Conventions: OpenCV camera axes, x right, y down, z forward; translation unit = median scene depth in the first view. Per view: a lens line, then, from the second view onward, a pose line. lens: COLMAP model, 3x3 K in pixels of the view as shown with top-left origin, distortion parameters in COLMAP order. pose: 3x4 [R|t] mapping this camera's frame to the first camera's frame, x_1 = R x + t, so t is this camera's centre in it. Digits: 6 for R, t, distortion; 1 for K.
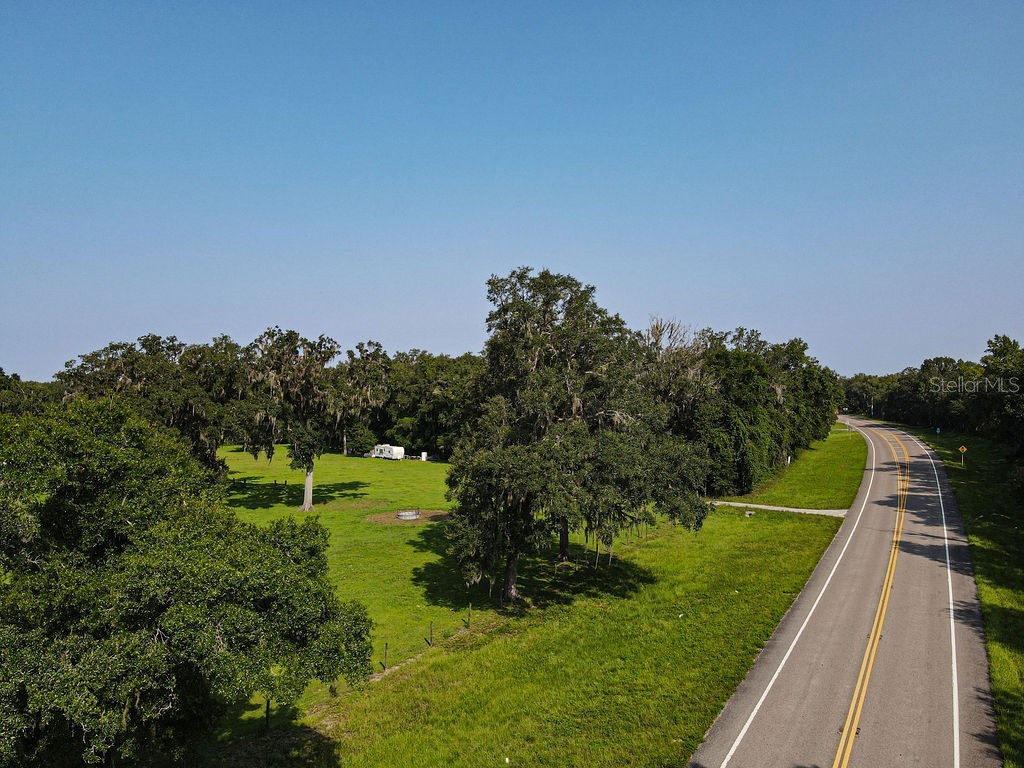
lens RADIAL K [[749.1, 0, 511.8], [0, 749.1, 382.8], [0, 0, 1]] dist [0.017484, 0.005184]
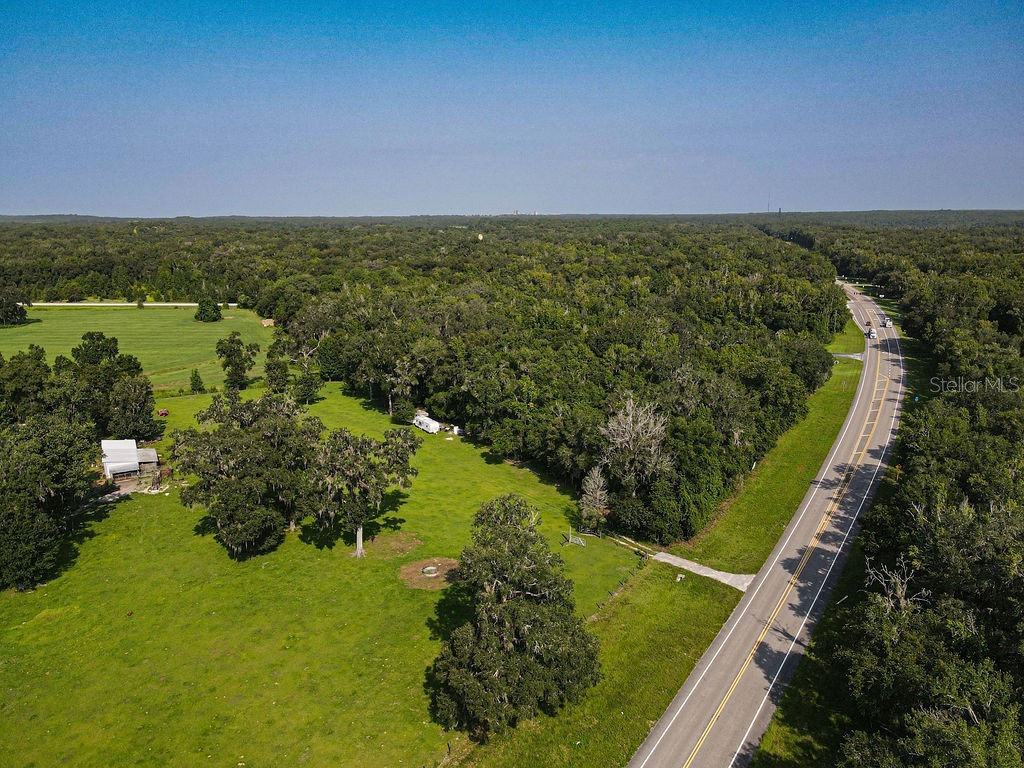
lens RADIAL K [[749.1, 0, 512.2], [0, 749.1, 386.3], [0, 0, 1]] dist [0.017484, 0.005184]
pose [[0.997537, 0.018249, -0.067724, 0.100350], [-0.001336, 0.970330, 0.241780, -0.494755], [0.070127, -0.241094, 0.967965, -0.254084]]
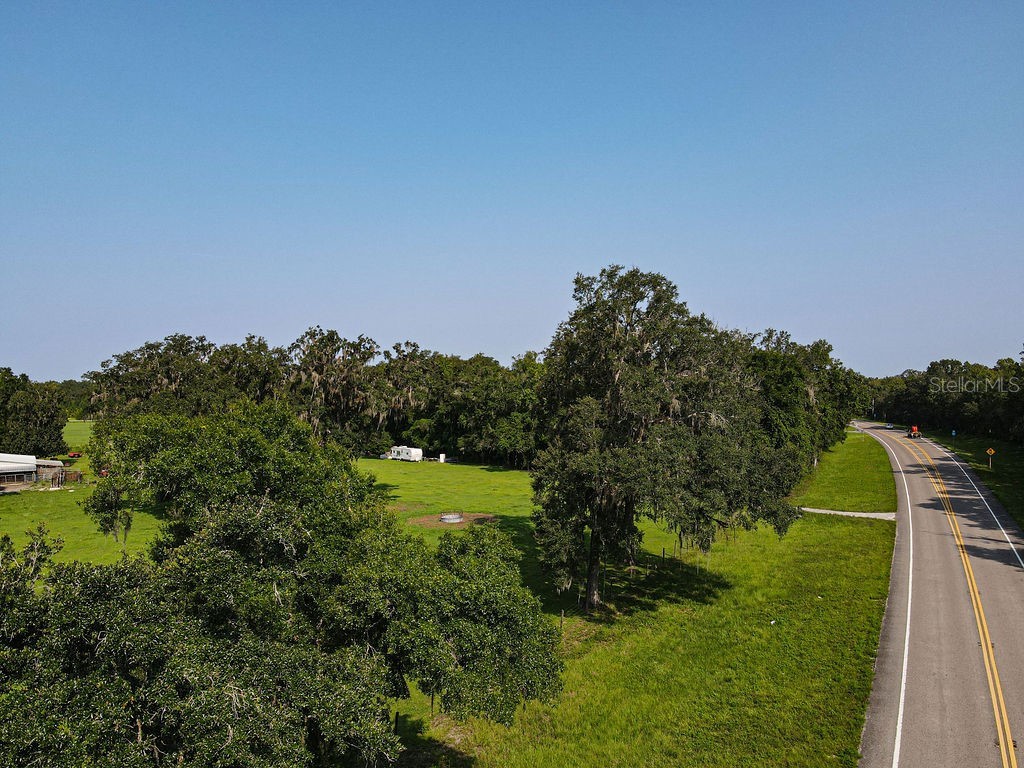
lens RADIAL K [[749.1, 0, 510.4], [0, 749.1, 383.0], [0, 0, 1]] dist [0.017484, 0.005184]
pose [[0.999939, 0.001850, 0.010848, -0.072660], [-0.001832, 0.999997, -0.001669, 0.000523], [-0.010851, 0.001649, 0.999940, 0.014482]]
